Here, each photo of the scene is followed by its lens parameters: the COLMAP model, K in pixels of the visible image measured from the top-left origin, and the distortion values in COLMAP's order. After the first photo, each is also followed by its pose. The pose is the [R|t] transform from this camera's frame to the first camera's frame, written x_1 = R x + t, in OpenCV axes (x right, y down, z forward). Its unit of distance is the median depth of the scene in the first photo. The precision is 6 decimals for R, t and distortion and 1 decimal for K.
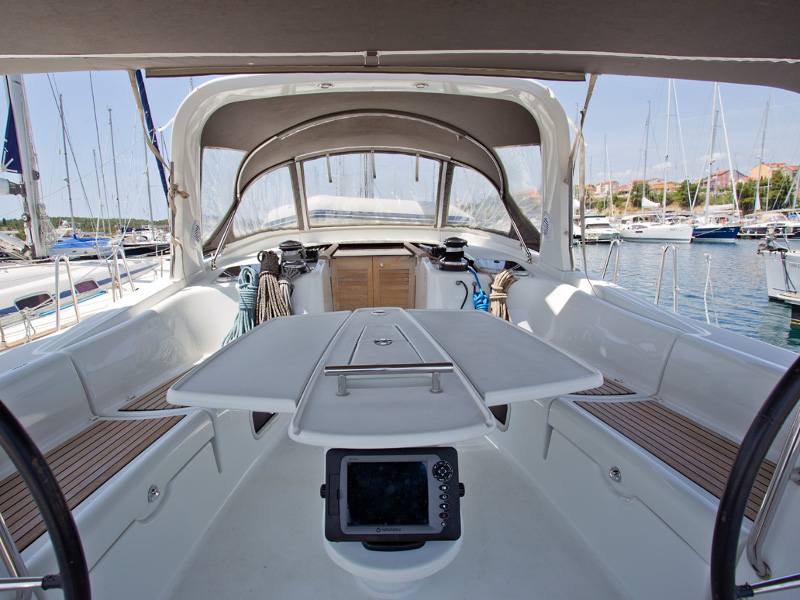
lens RADIAL K [[462.7, 0, 376.9], [0, 462.7, 314.3], [0, 0, 1]] dist [-0.075684, 0.024551]
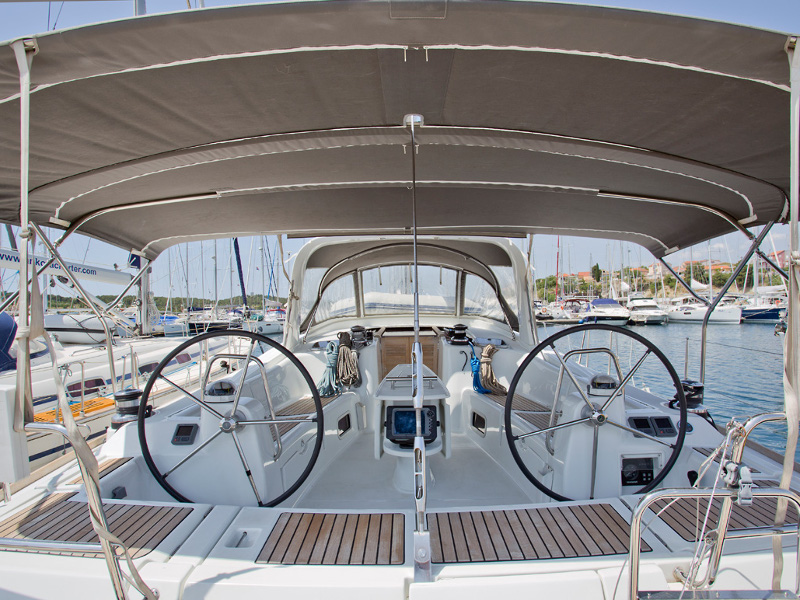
lens RADIAL K [[477.8, 0, 381.4], [0, 477.8, 325.7], [0, 0, 1]] dist [-0.088019, 0.001903]
pose [[0.996355, 0.004760, -0.085173, 0.026994], [-0.017520, 0.988577, -0.149694, 0.062573], [0.083487, 0.150641, 0.985057, -0.448410]]
